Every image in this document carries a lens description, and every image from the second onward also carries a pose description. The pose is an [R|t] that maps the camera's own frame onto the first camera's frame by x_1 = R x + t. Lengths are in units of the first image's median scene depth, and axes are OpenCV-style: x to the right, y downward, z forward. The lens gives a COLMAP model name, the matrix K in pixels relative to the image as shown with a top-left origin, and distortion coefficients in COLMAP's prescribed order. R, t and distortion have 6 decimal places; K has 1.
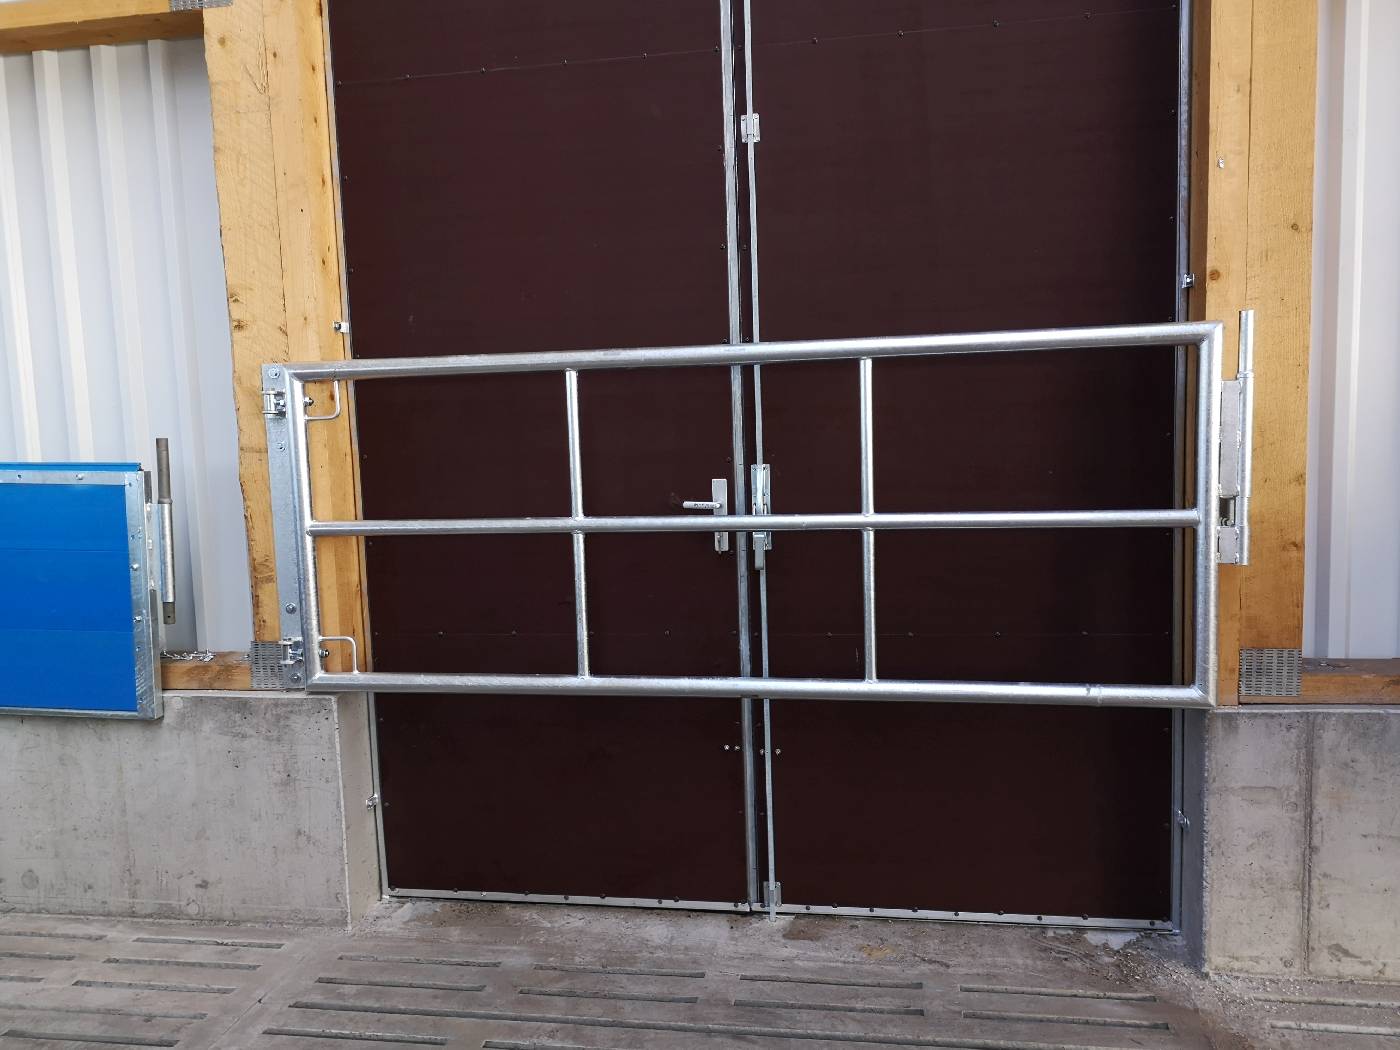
lens RADIAL K [[1113.4, 0, 700.0], [0, 1113.4, 525.0], [0, 0, 1]] dist [0.006726, 0.002090]
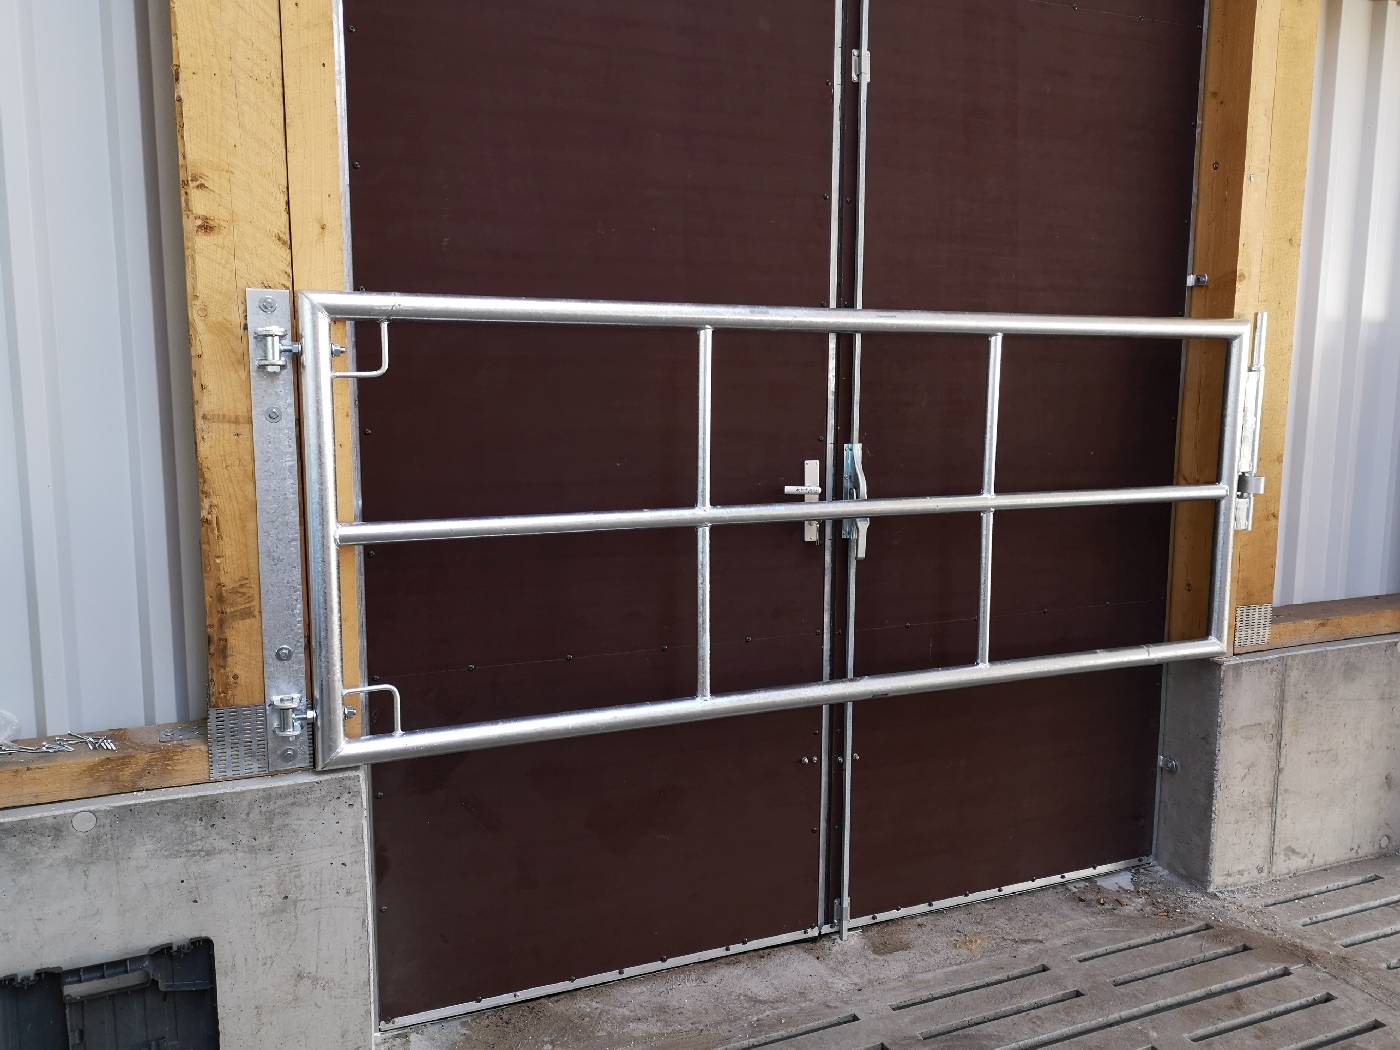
lens RADIAL K [[1113.4, 0, 700.0], [0, 1113.4, 525.0], [0, 0, 1]] dist [0.006726, 0.002090]
pose [[0.840424, -0.036012, 0.540732, -0.541515], [0.023078, 0.999263, 0.030681, -0.019194], [-0.541439, -0.013306, 0.840635, 0.305672]]
